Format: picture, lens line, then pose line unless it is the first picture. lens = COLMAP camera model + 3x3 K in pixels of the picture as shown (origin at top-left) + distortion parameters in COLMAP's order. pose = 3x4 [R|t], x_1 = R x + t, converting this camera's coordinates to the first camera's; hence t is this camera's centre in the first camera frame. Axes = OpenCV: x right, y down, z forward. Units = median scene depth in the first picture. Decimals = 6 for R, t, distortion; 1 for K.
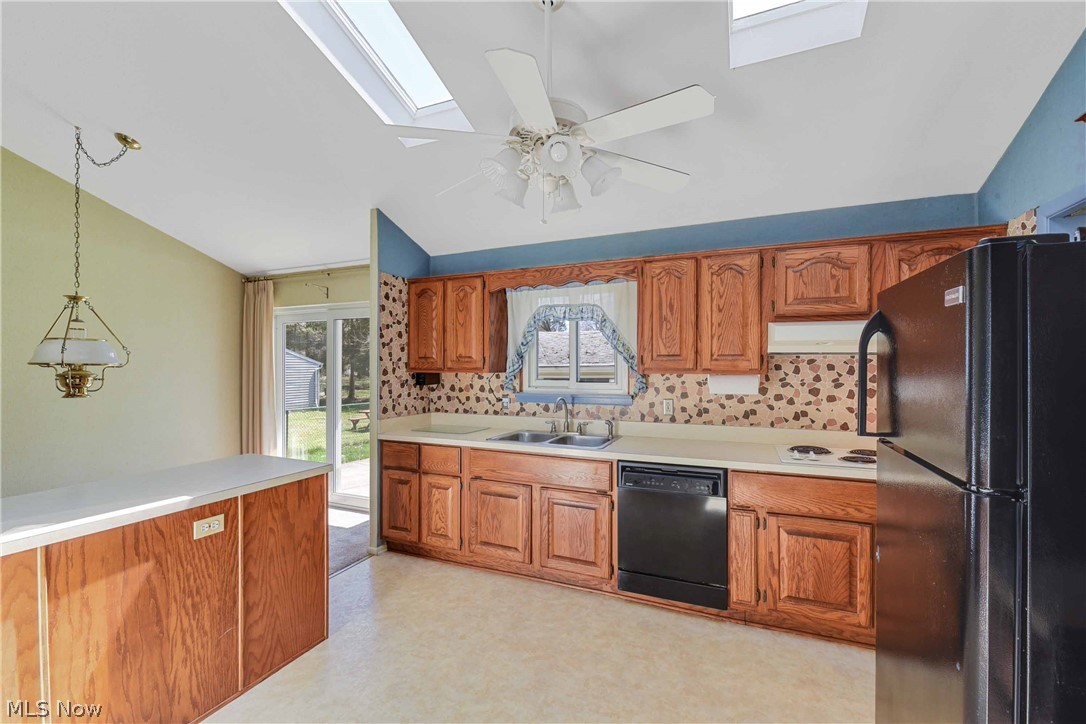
lens RADIAL K [[460.4, 0, 543.3], [0, 460.4, 363.0], [0, 0, 1]] dist [-0.002157, -0.002183]
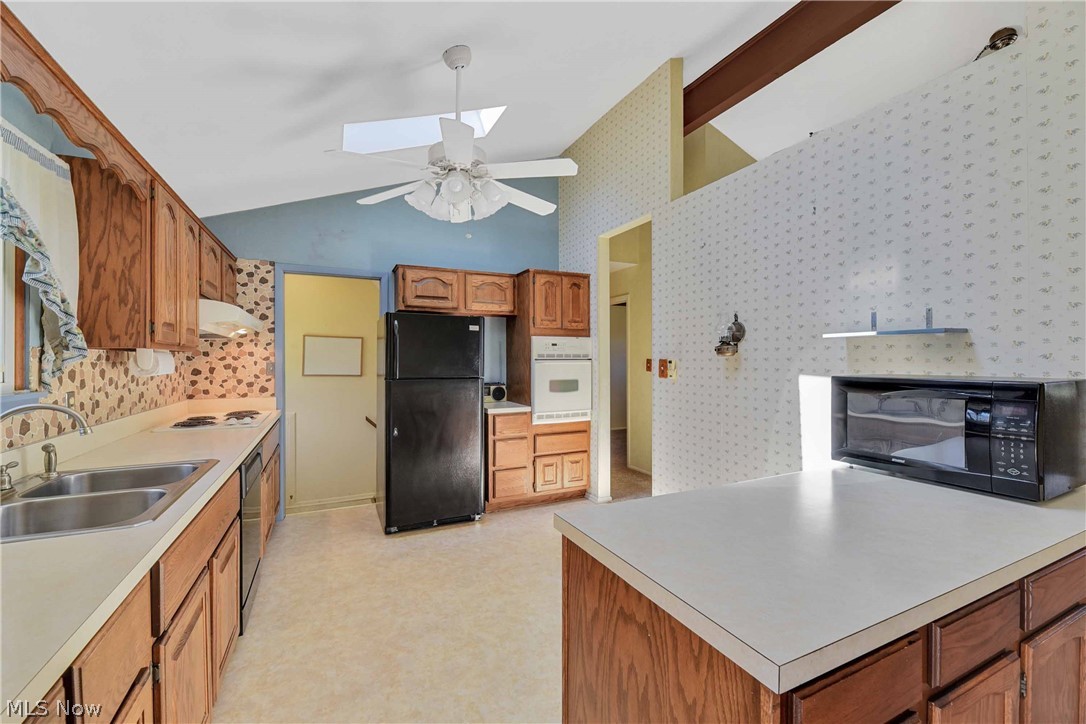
lens RADIAL K [[440.2, 0, 549.9], [0, 440.2, 360.2], [0, 0, 1]] dist [0.002617, -0.003811]
pose [[-0.769225, 0.002239, 0.638974, -0.575706], [0.001223, 0.999997, -0.002031, 0.038736], [-0.638977, -0.000781, -0.769226, 1.046057]]
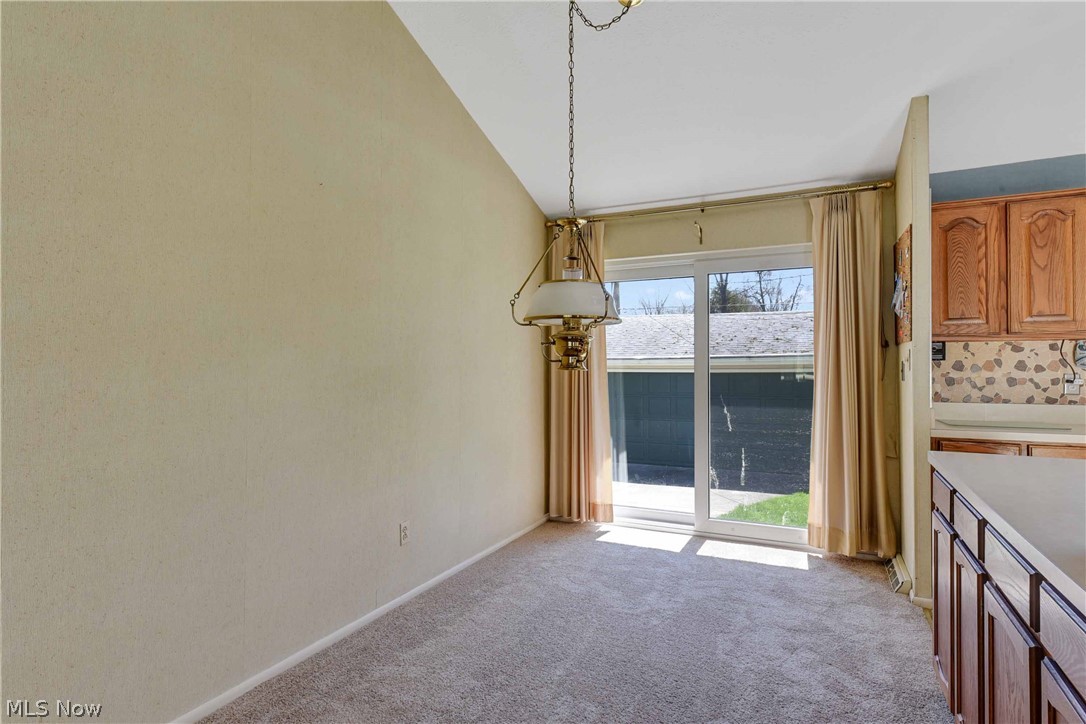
lens RADIAL K [[552.4, 0, 569.0], [0, 552.4, 360.7], [0, 0, 1]] dist [0.008800, -0.003359]
pose [[0.999793, -0.000825, -0.020314, -0.944460], [0.000745, 0.999992, -0.003948, 0.061305], [0.020317, 0.003932, 0.999786, 0.198168]]
